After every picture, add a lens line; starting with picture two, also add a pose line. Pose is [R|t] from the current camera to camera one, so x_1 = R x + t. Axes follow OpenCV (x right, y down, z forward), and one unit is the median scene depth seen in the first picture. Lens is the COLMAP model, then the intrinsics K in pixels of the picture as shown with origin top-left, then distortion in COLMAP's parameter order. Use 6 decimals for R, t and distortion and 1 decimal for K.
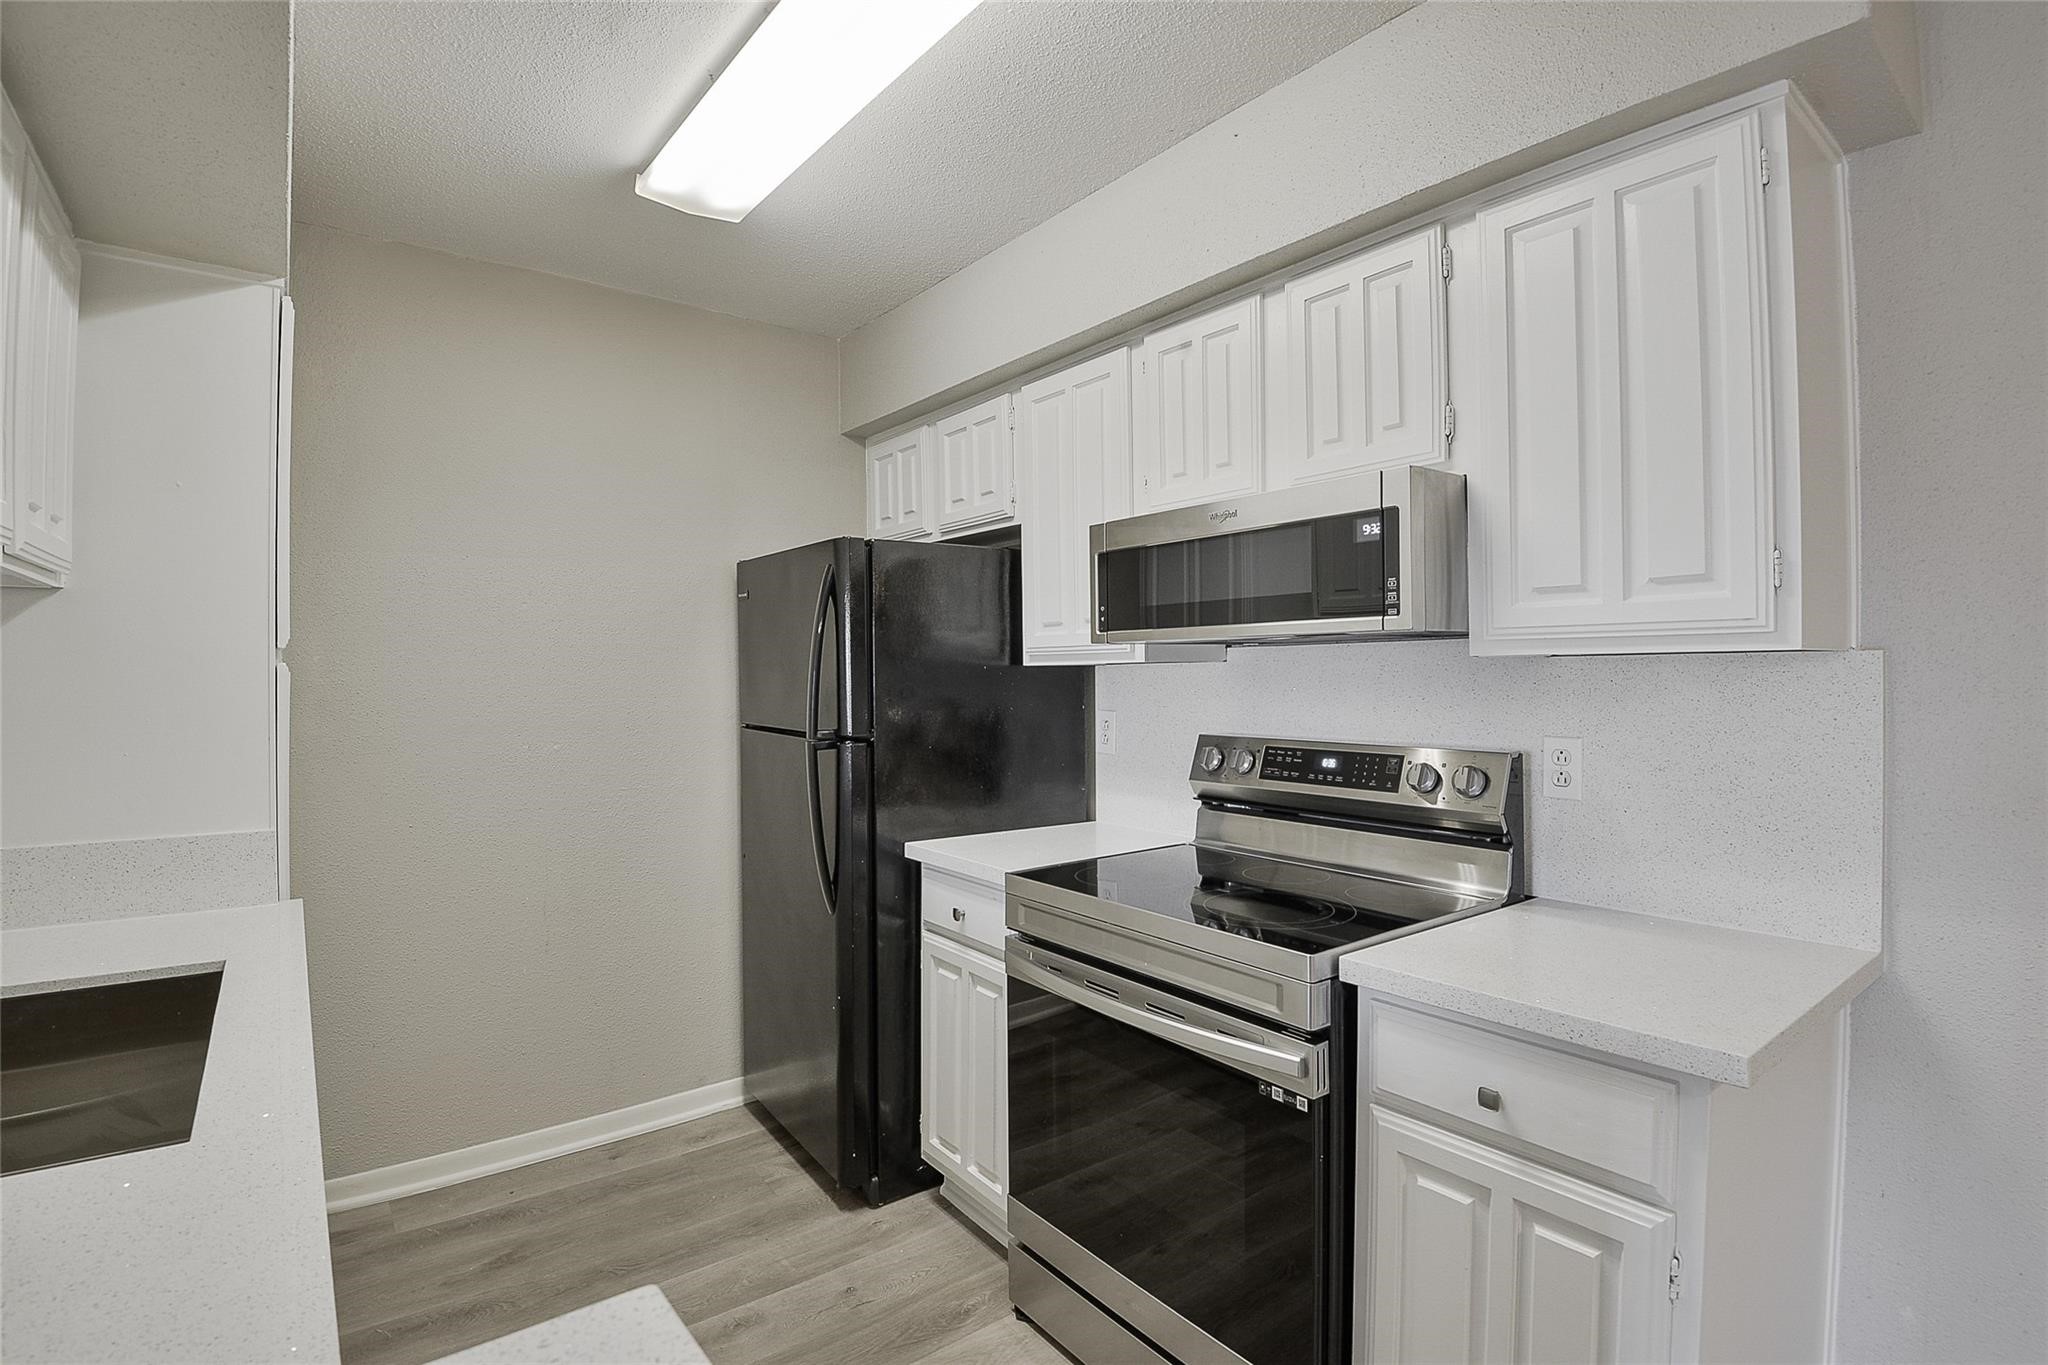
lens RADIAL K [[984.6, 0, 1042.0], [0, 984.6, 675.9], [0, 0, 1]] dist [-0.020116, -0.011427]
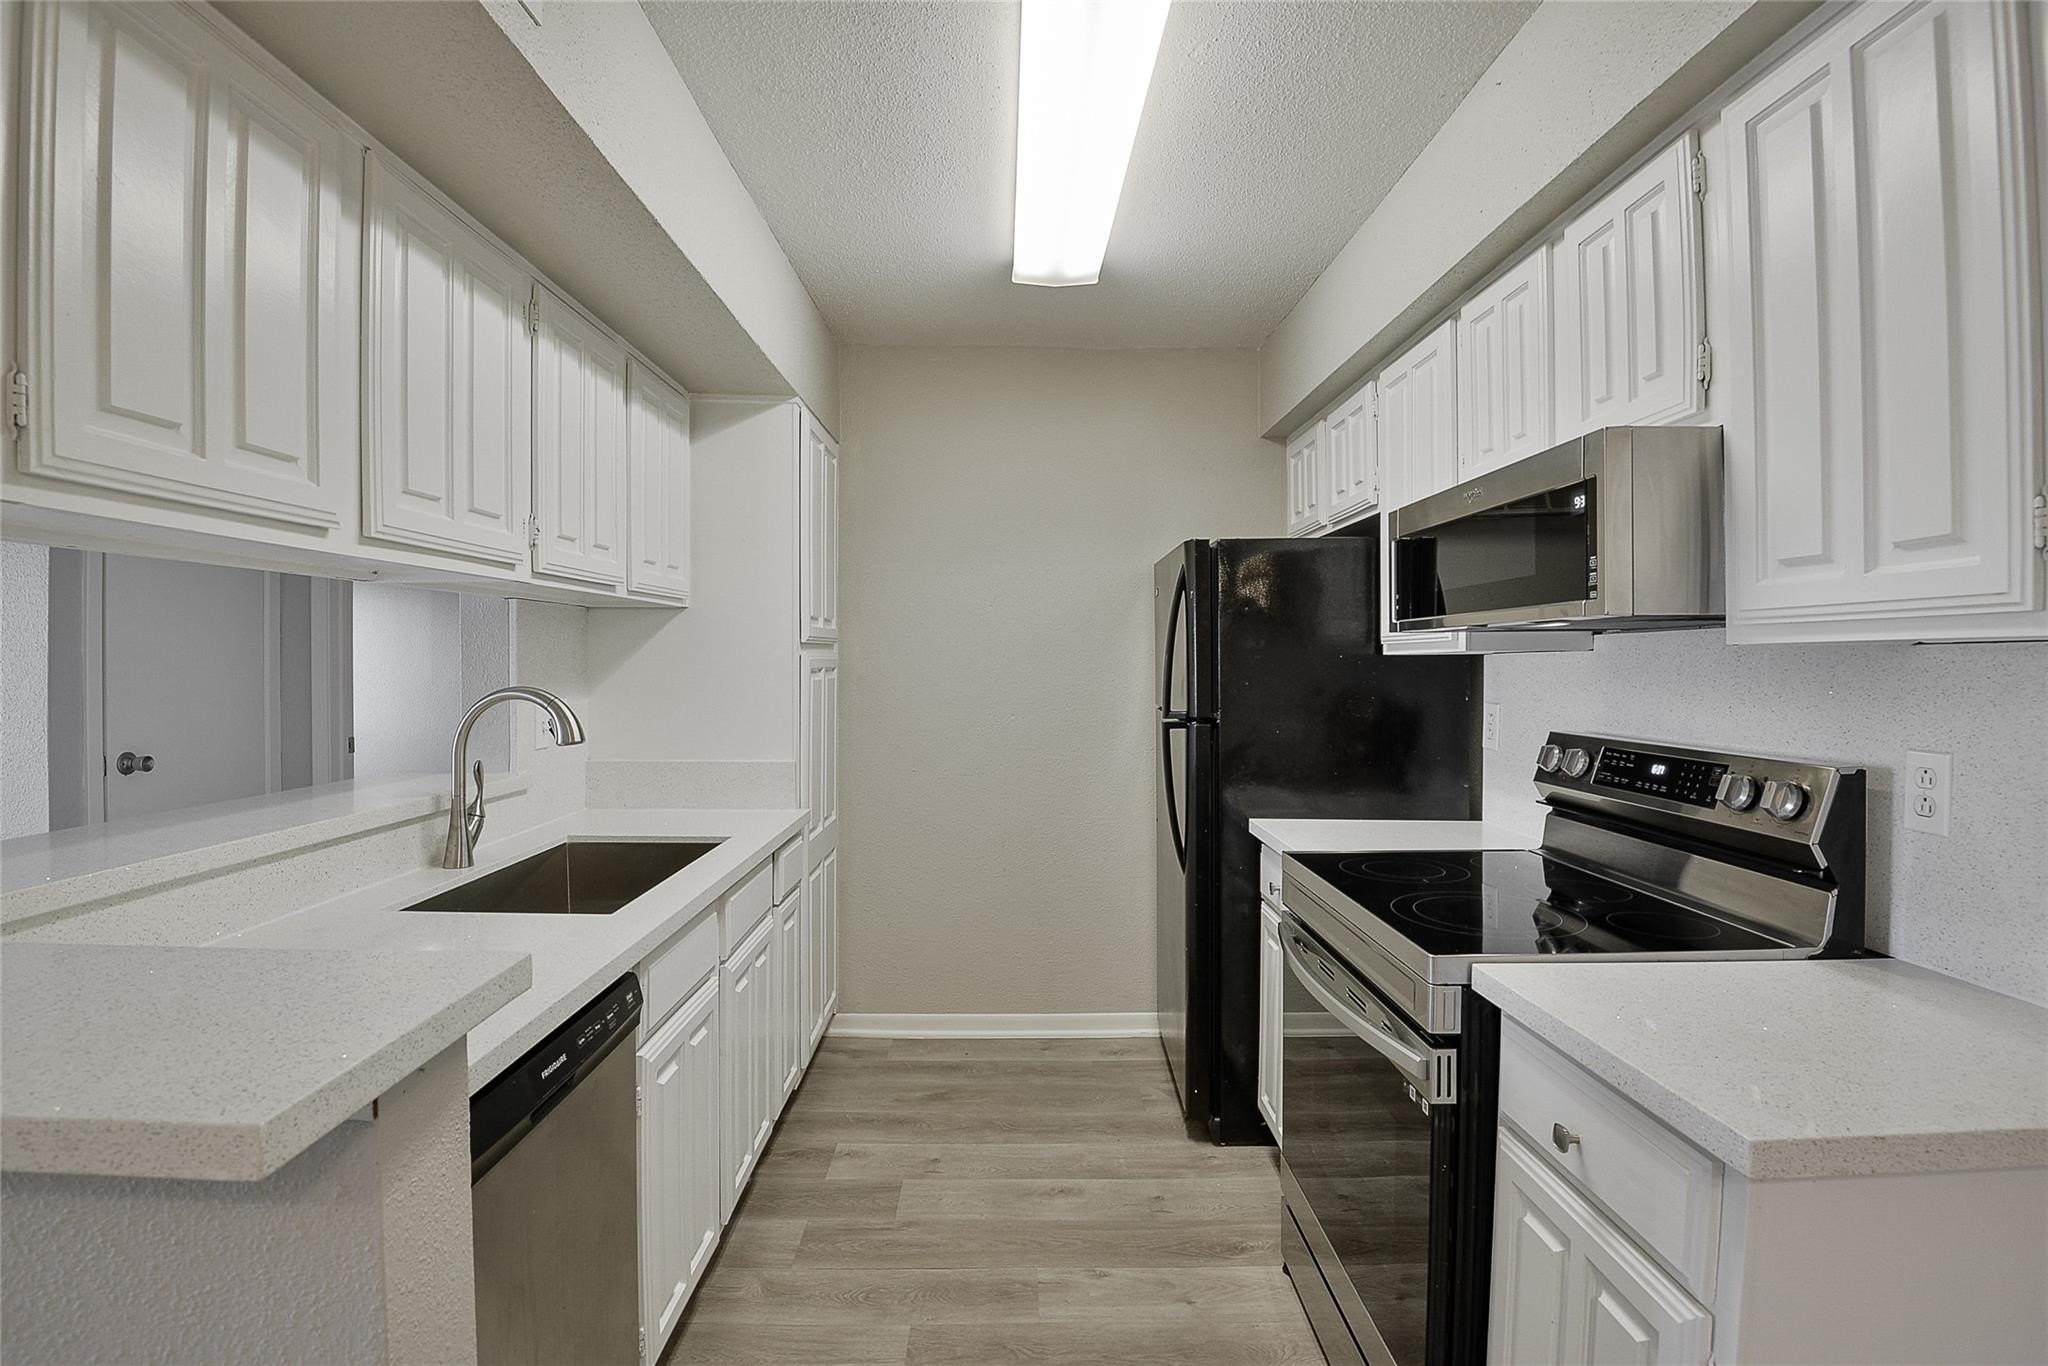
lens RADIAL K [[984.6, 0, 1031.3], [0, 984.6, 675.1], [0, 0, 1]] dist [-0.020116, -0.011427]
pose [[0.796229, 0.014052, -0.604832, 0.381461], [-0.006556, 0.999872, 0.014600, -0.002407], [0.604959, -0.007660, 0.796219, -0.005102]]
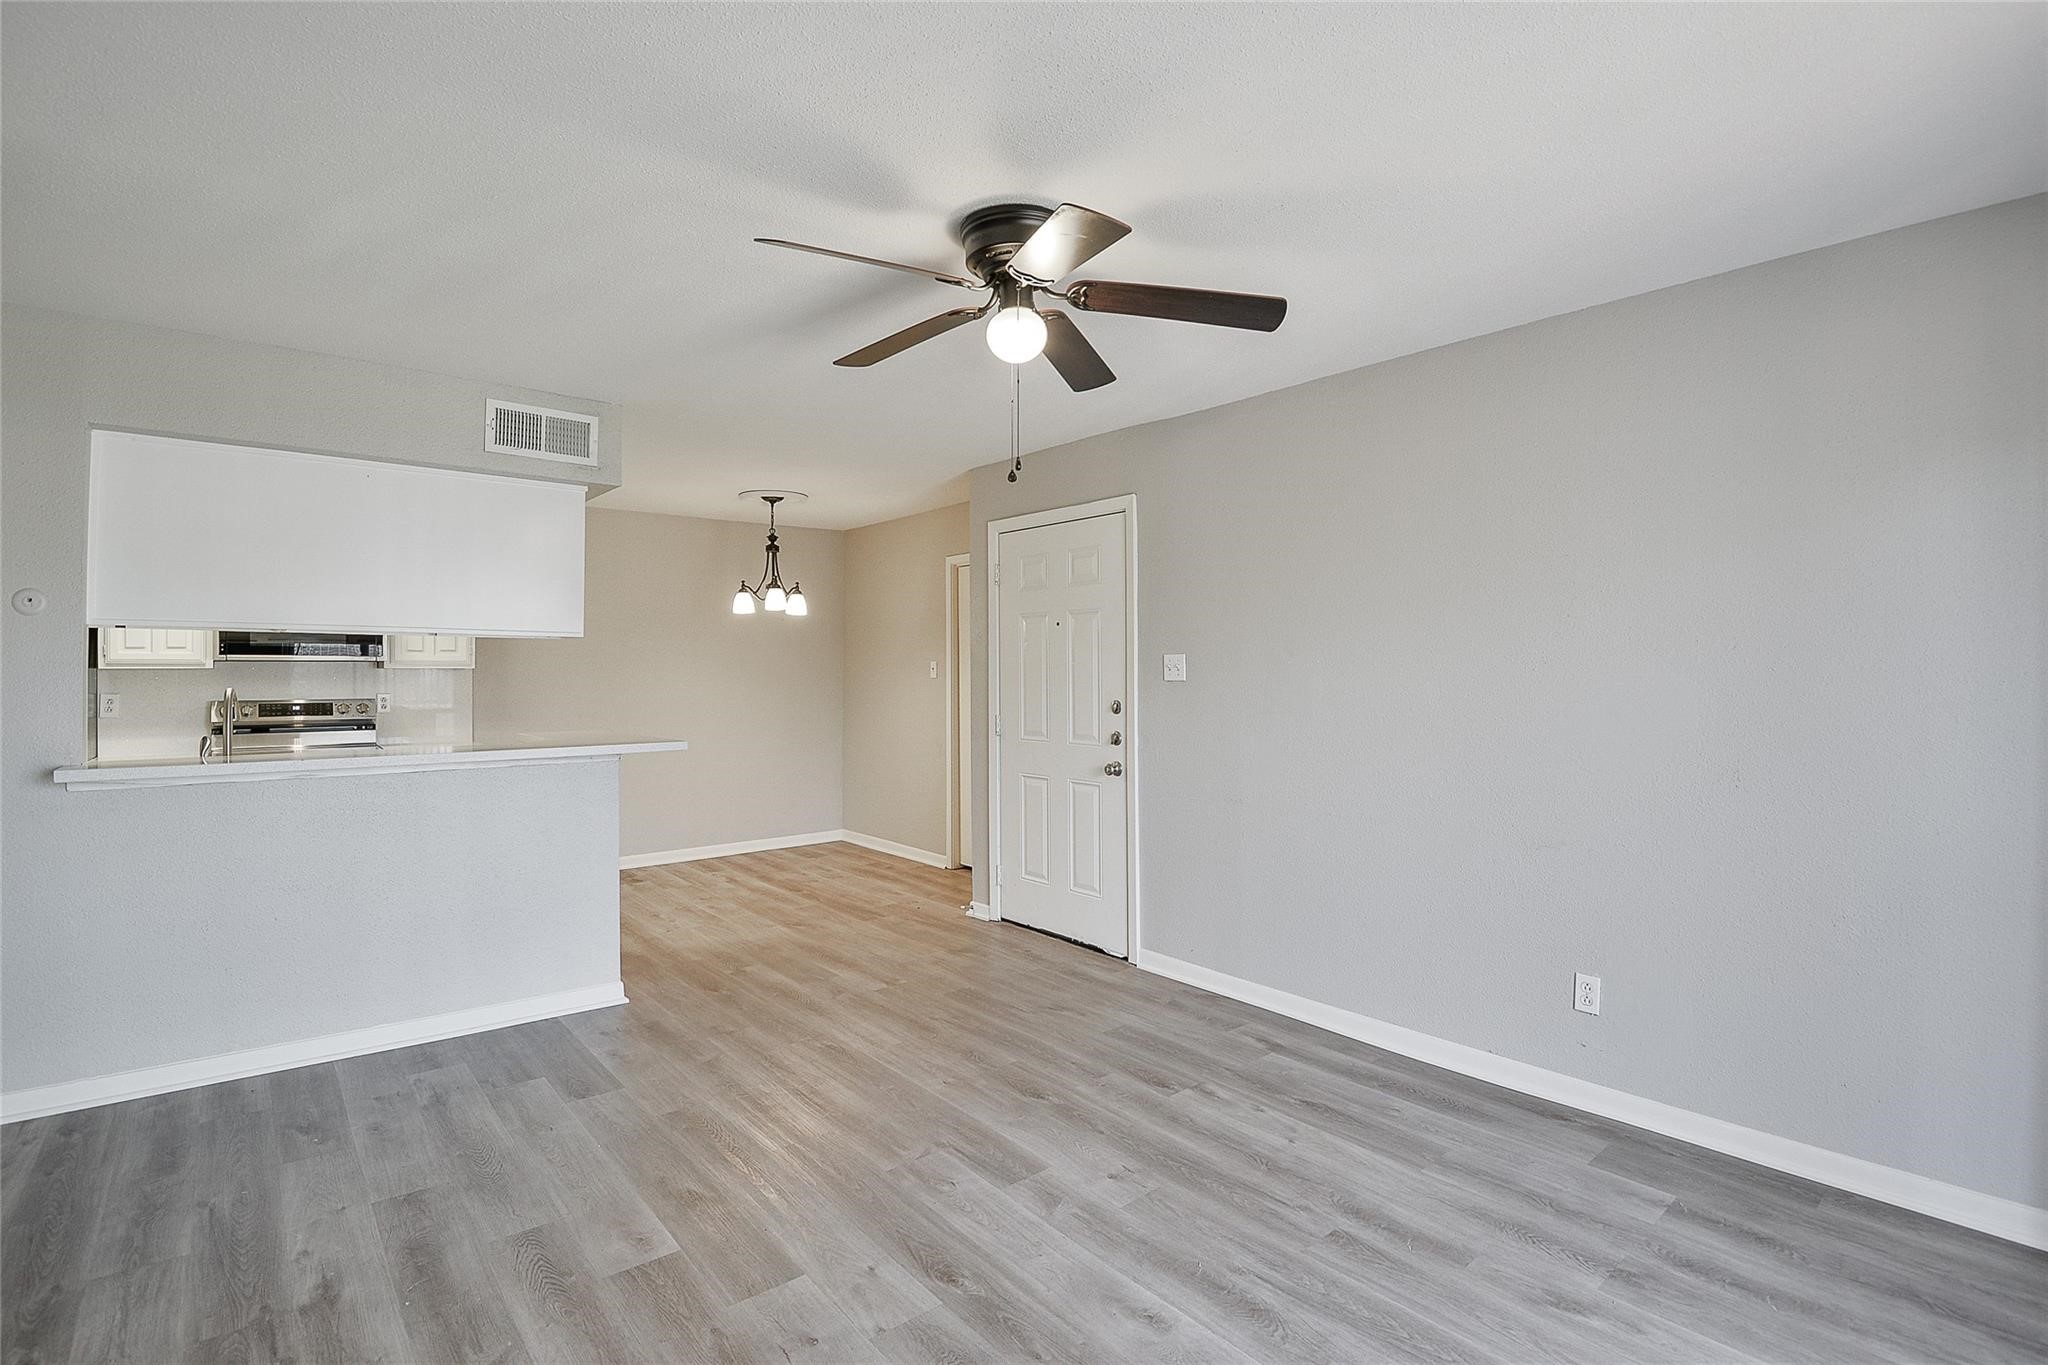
lens RADIAL K [[984.6, 0, 1015.2], [0, 984.6, 675.6], [0, 0, 1]] dist [-0.020116, -0.011427]
pose [[-0.046580, -0.002708, 0.998911, -2.441597], [0.000210, 0.999996, 0.002721, -0.003510], [-0.998915, 0.000336, -0.046579, -0.810654]]
